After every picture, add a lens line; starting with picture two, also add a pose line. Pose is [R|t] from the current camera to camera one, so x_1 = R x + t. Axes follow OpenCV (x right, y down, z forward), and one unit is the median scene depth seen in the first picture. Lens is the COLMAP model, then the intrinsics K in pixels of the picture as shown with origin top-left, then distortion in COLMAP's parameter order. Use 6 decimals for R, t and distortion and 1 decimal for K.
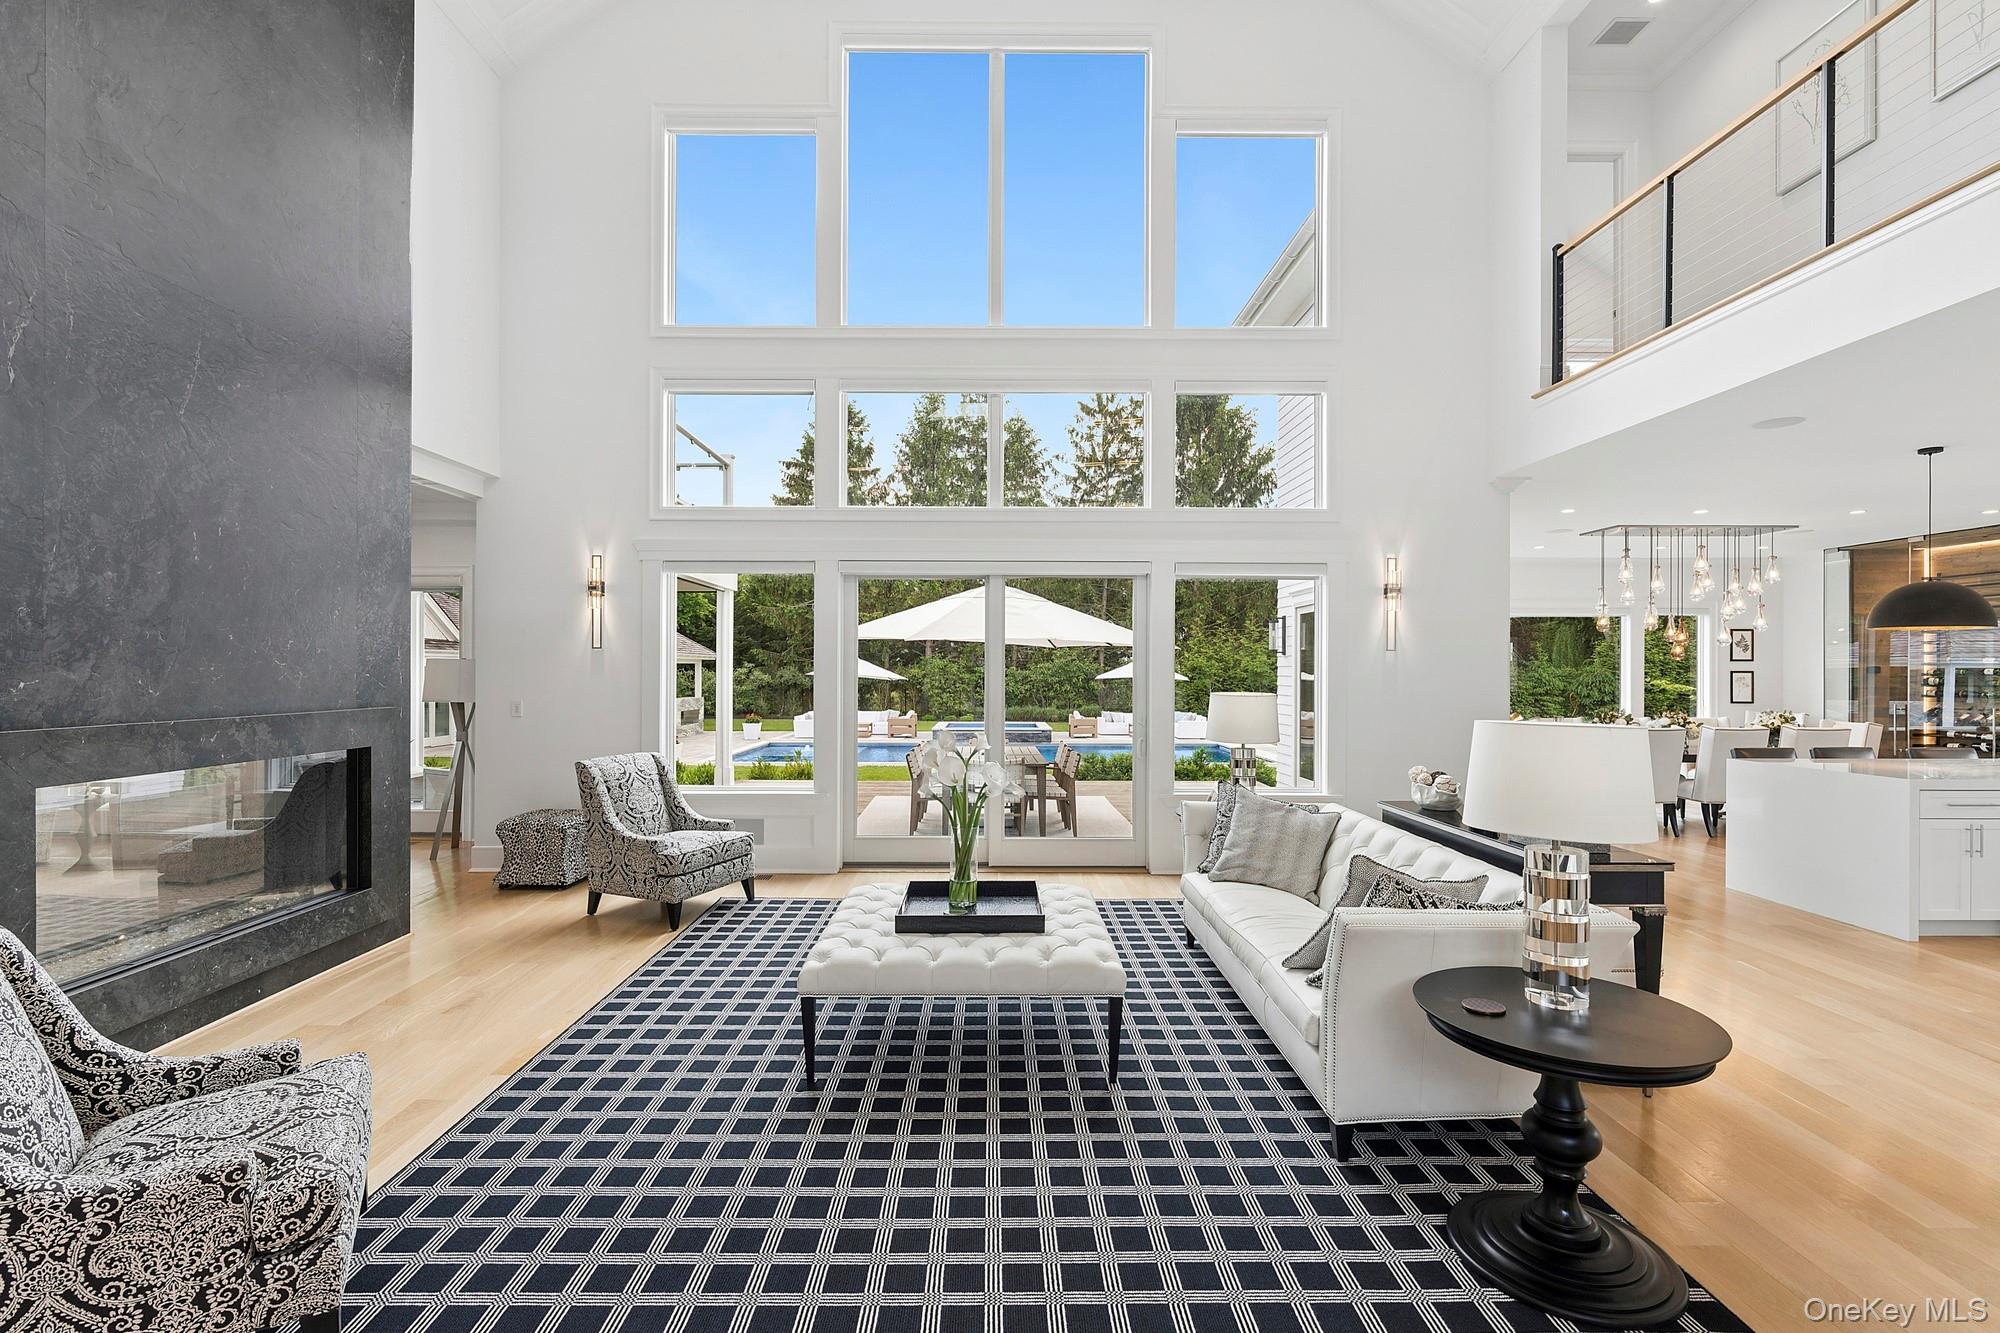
lens RADIAL K [[905.2, 0, 1000.0], [0, 905.2, 666.5], [0, 0, 1]] dist [0.000543, 0.000142]
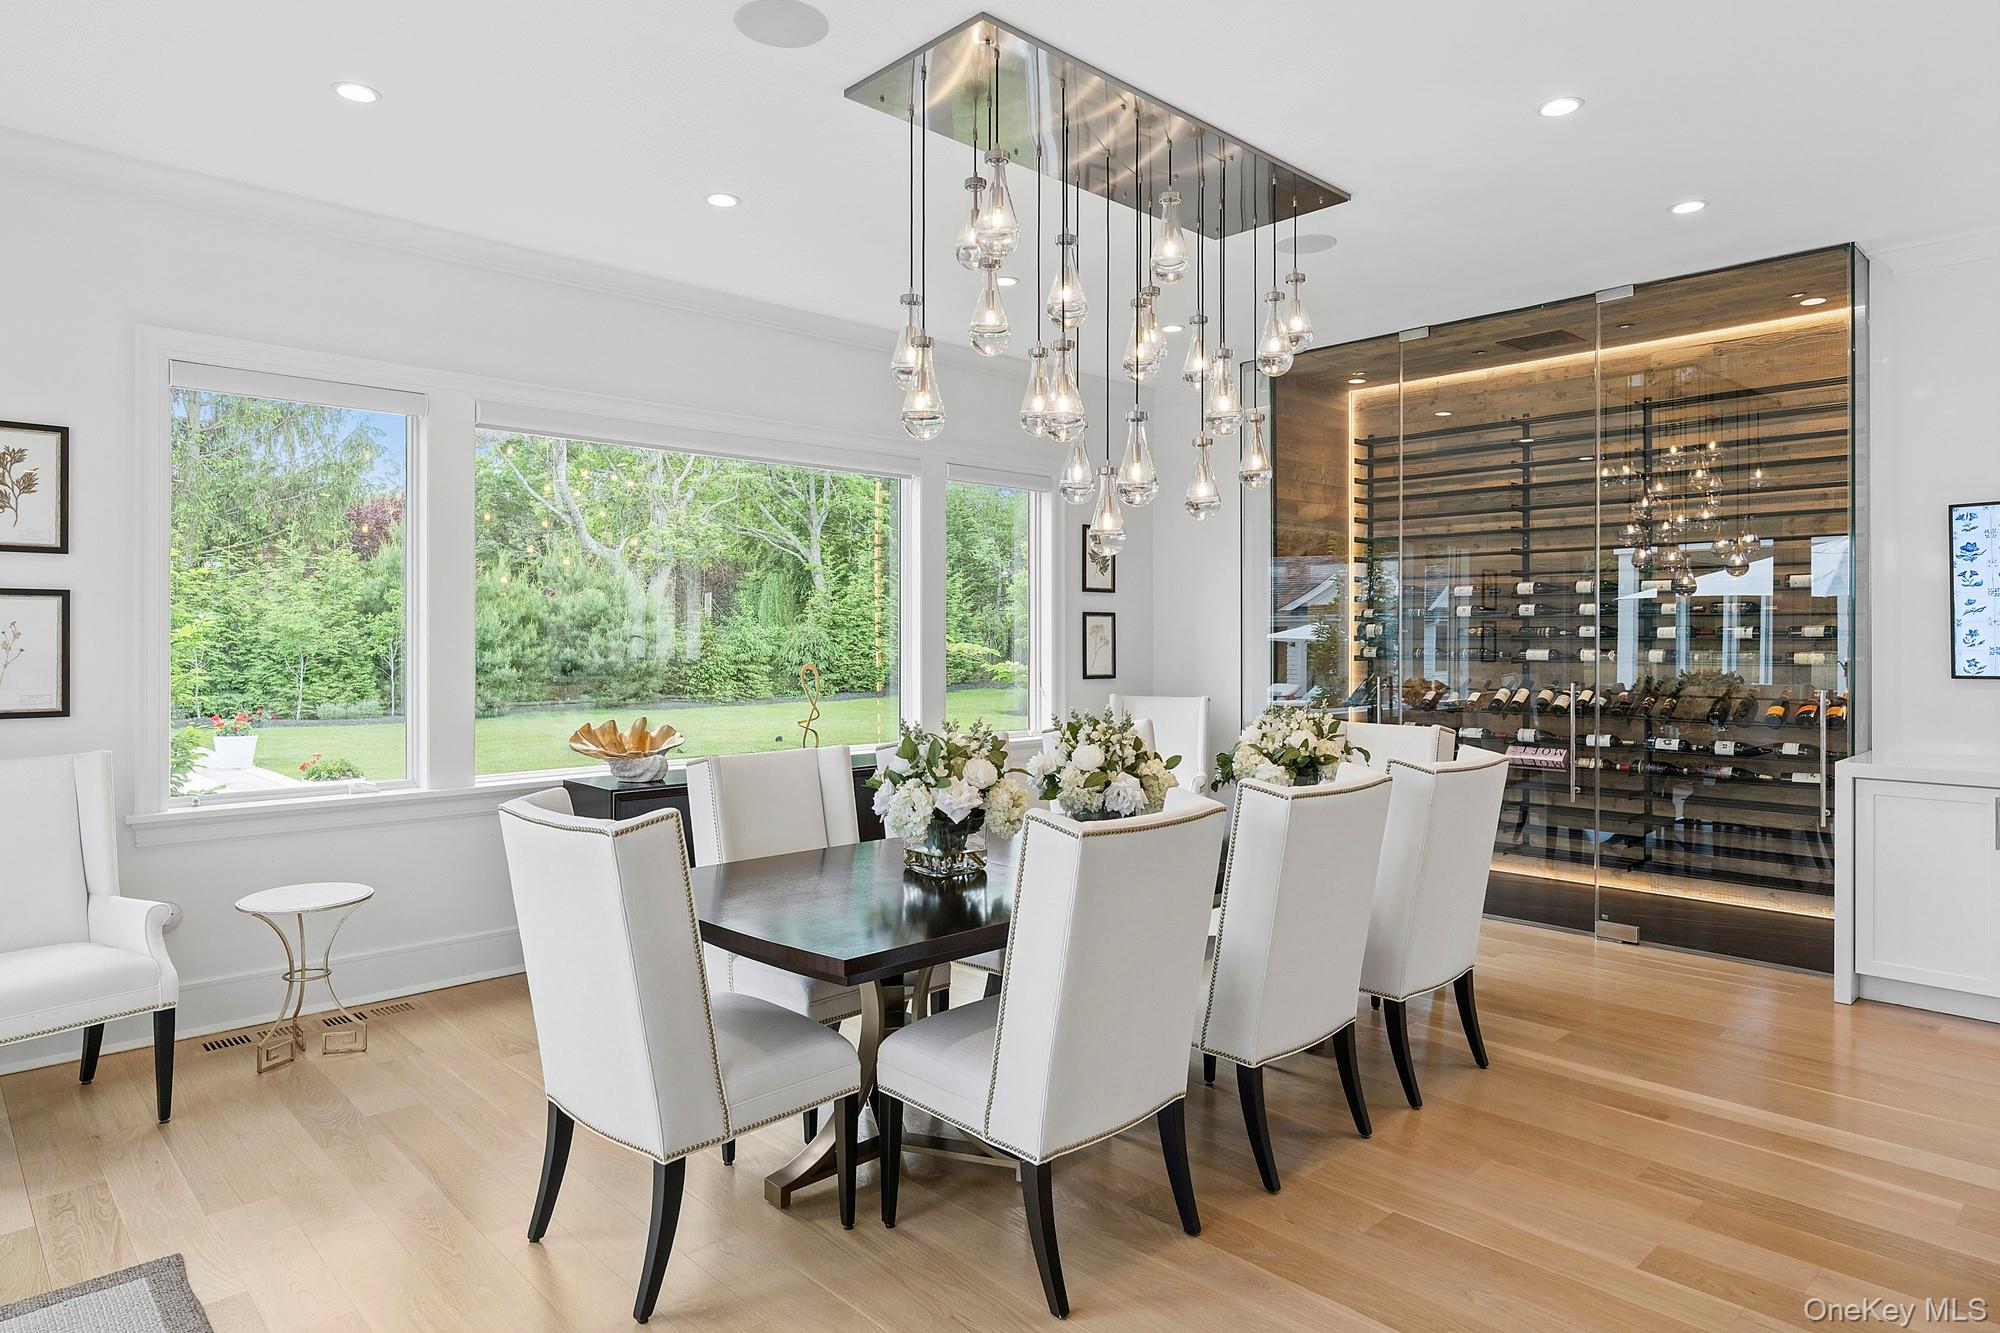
lens RADIAL K [[1173.1, 0, 1000.2], [0, 1173.1, 633.8], [0, 0, 1]] dist [-0.000039, -0.000030]
pose [[0.731613, -0.002267, 0.681716, 0.112699], [-0.000627, 0.999992, 0.003998, 0.004353], [-0.681720, -0.003352, 0.731606, 0.183098]]
